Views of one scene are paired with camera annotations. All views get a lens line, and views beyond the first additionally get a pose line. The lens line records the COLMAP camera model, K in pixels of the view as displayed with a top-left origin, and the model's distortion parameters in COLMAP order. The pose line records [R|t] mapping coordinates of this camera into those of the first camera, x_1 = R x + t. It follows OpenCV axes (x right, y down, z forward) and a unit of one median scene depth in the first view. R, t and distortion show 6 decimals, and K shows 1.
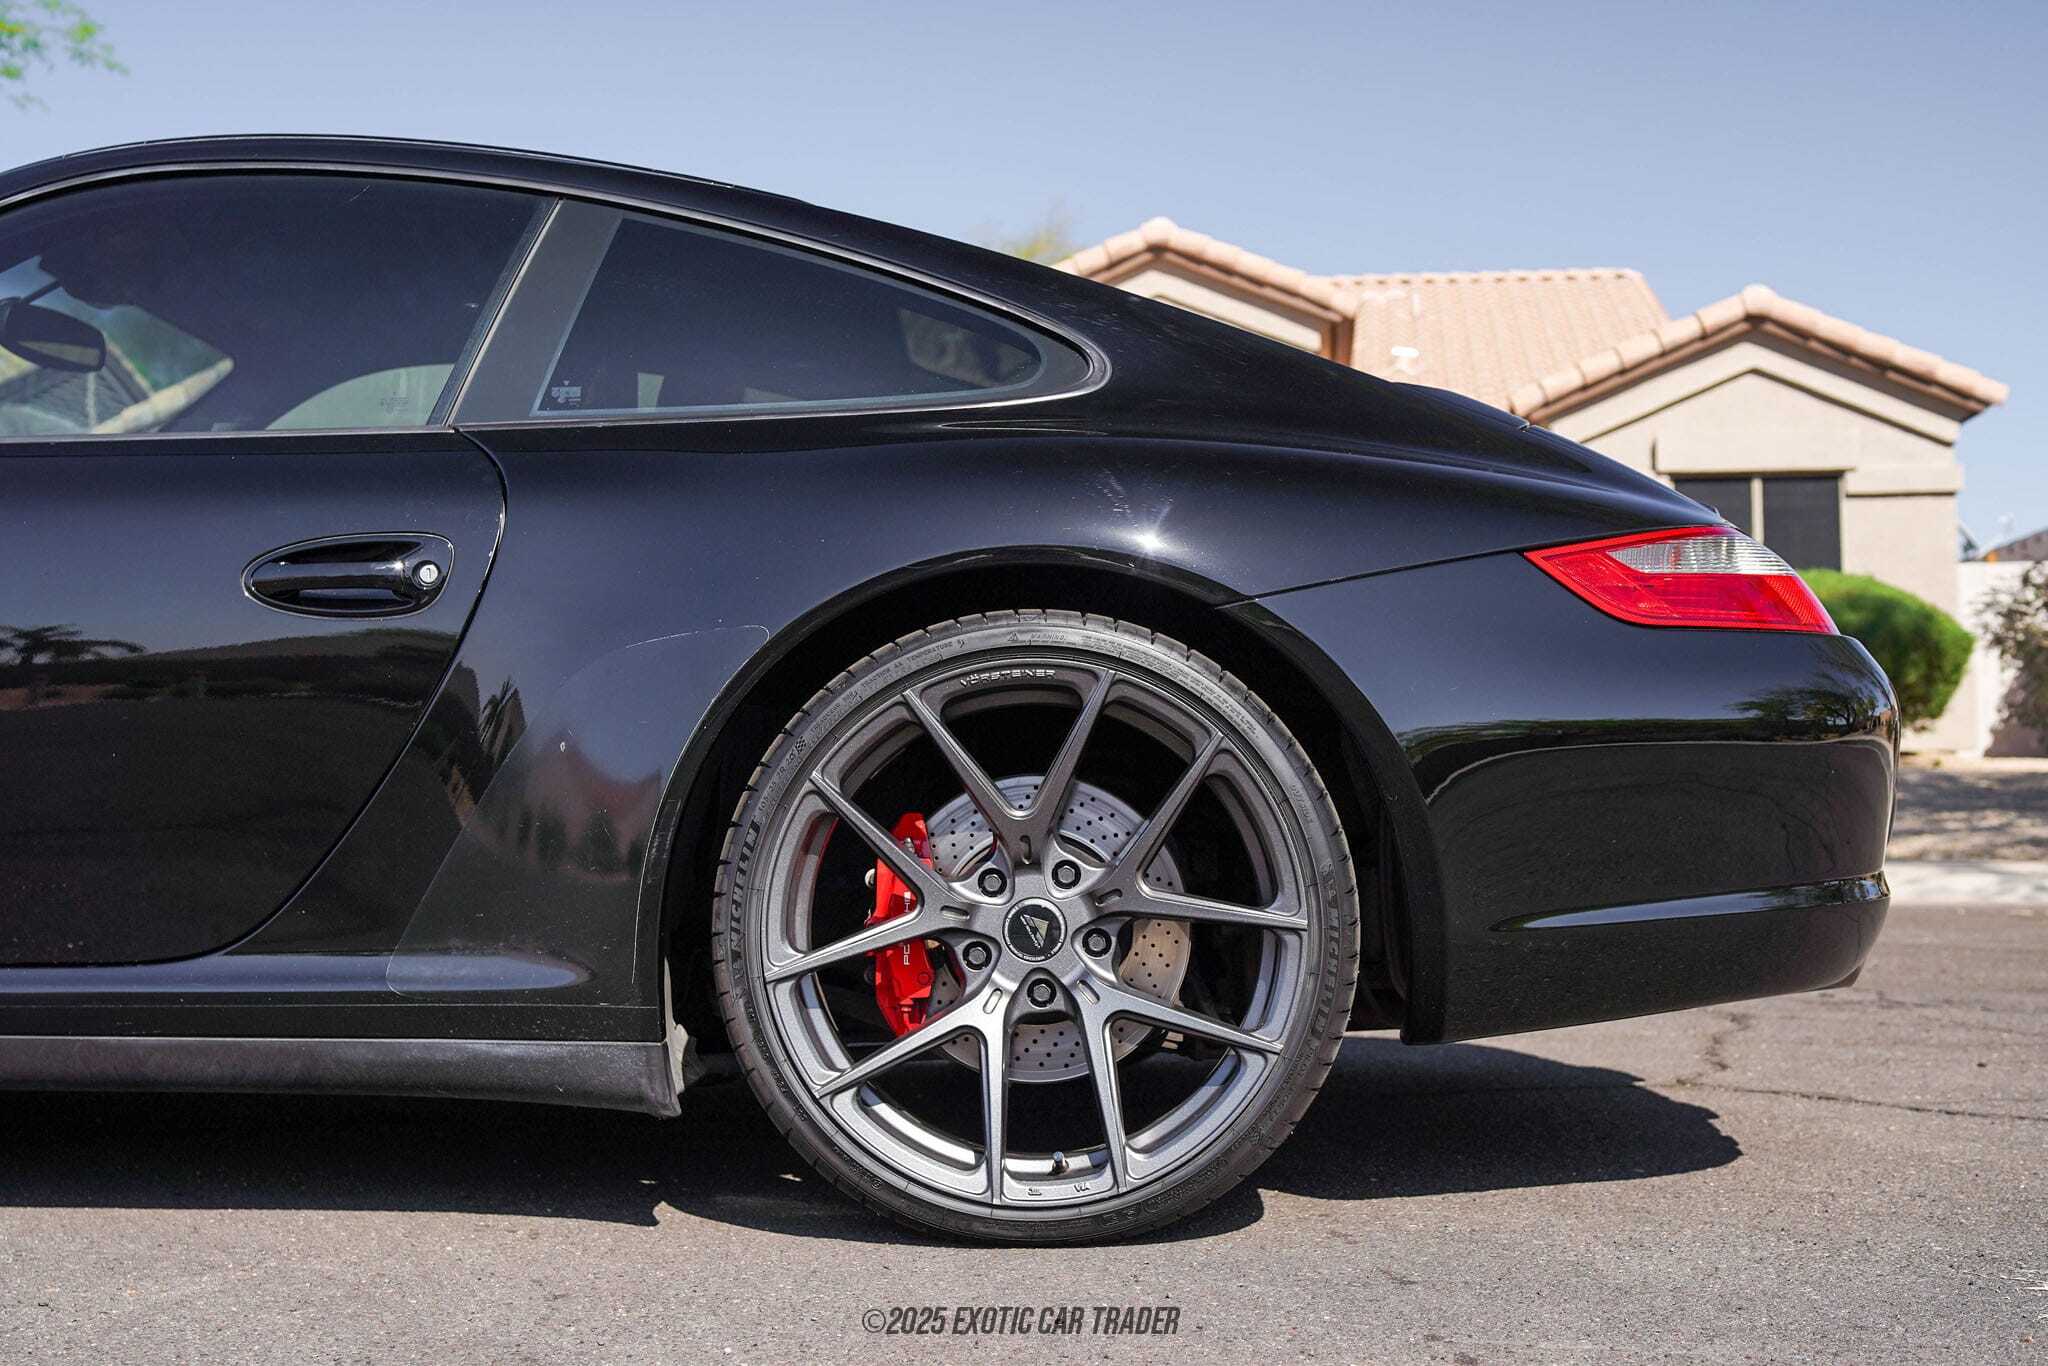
lens RADIAL K [[3278.4, 0, 1020.7], [0, 3278.4, 695.6], [0, 0, 1]] dist [-0.144611, 0.000000]
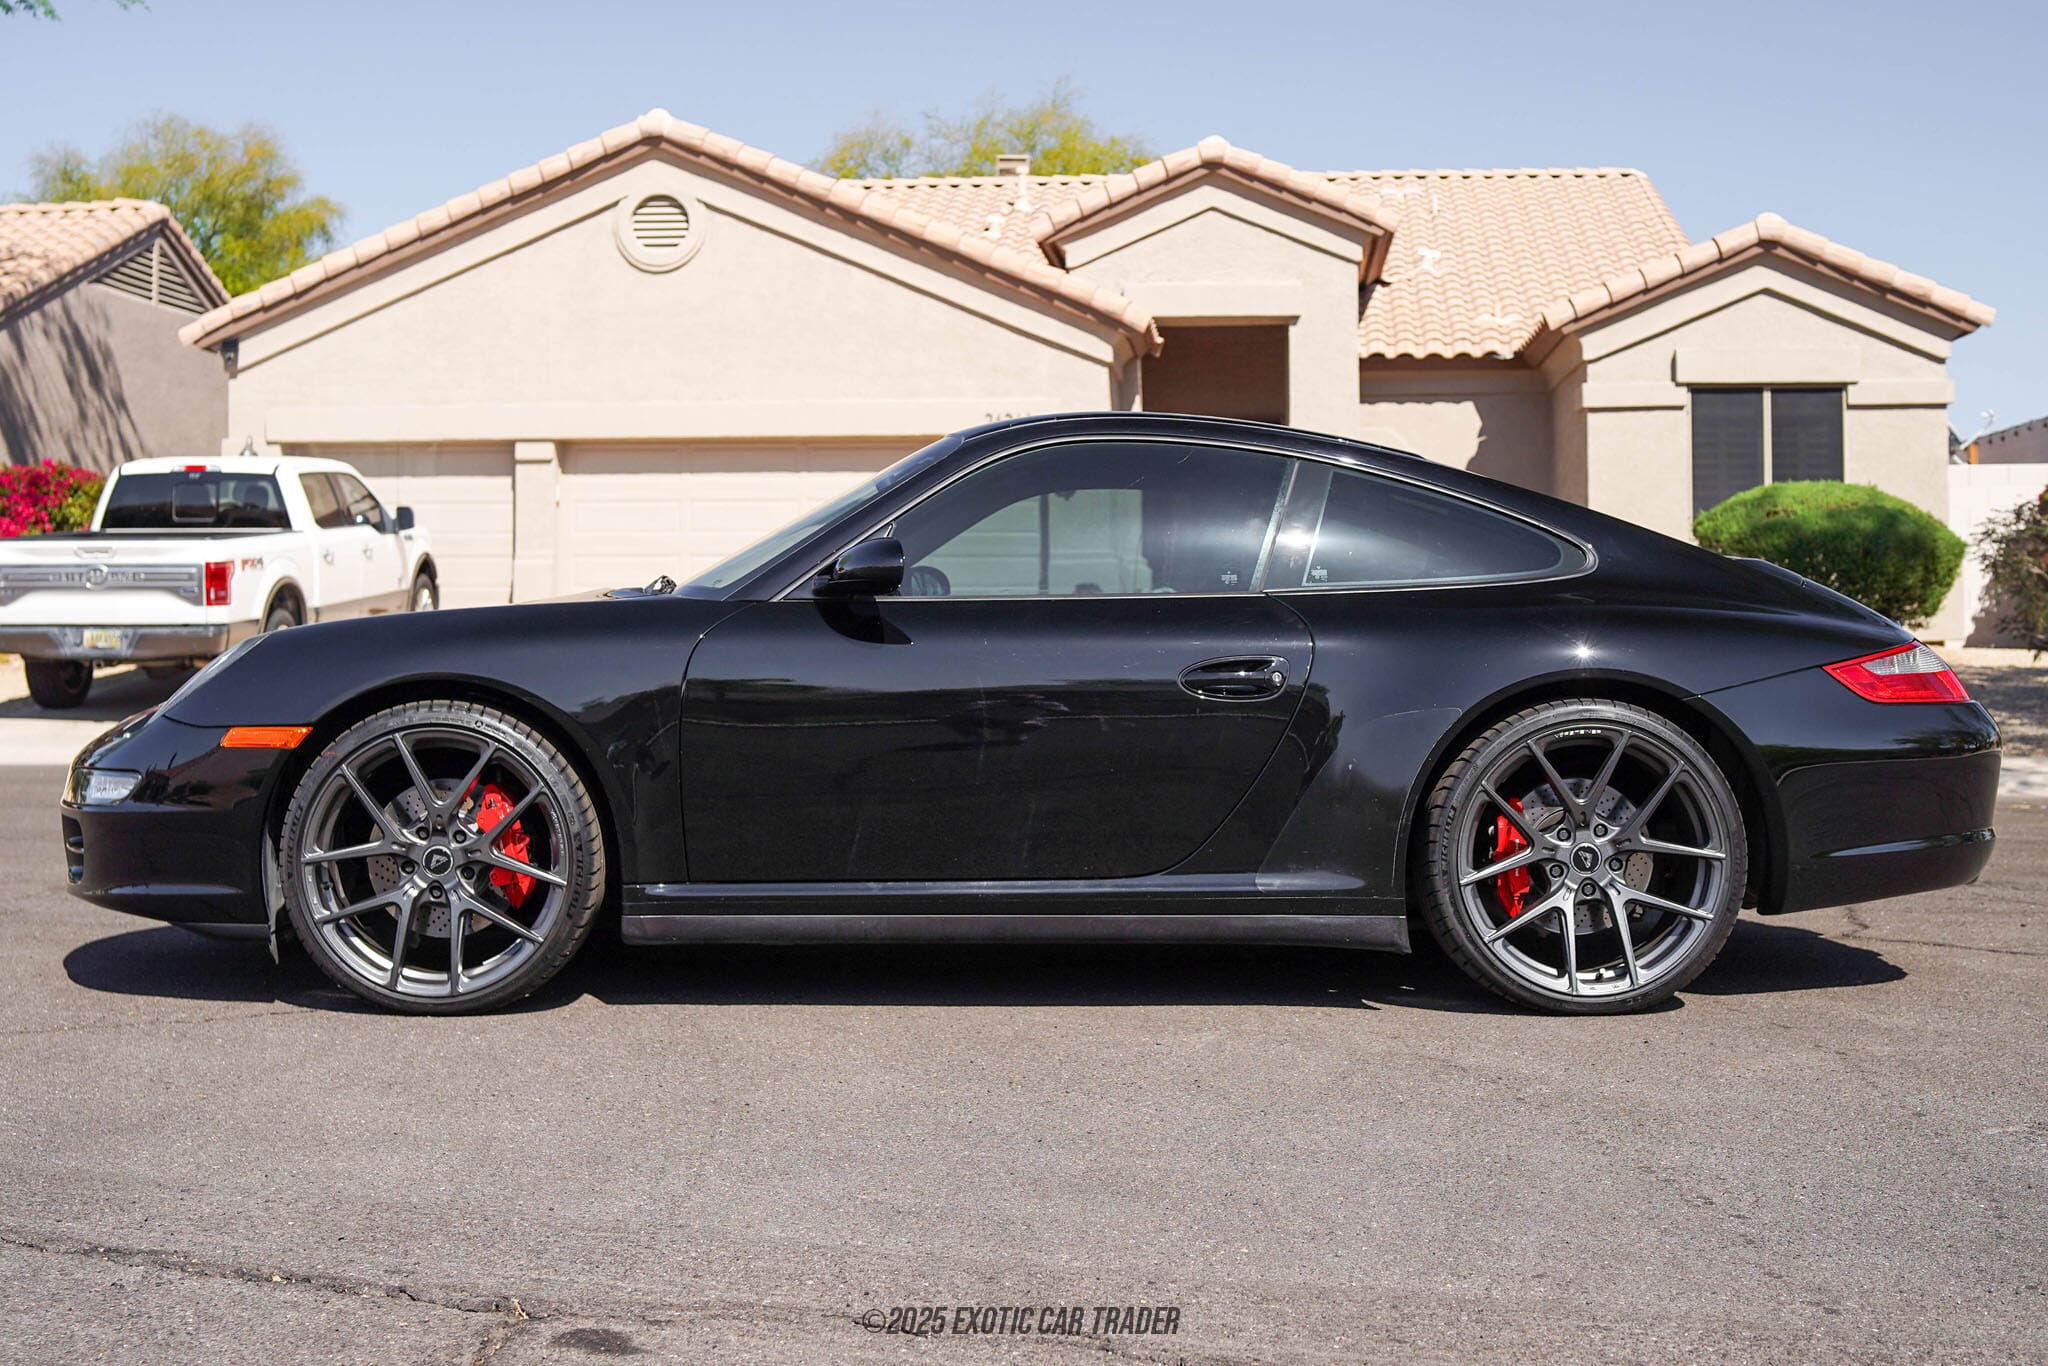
lens RADIAL K [[3899.6, 0, 1087.3], [0, 3899.6, 617.9], [0, 0, 1]] dist [-0.149372, 0.000000]
pose [[0.996941, 0.004063, 0.078054, -0.471858], [-0.006674, 0.999426, 0.033223, -0.148095], [-0.077874, -0.033643, 0.996395, -1.300614]]
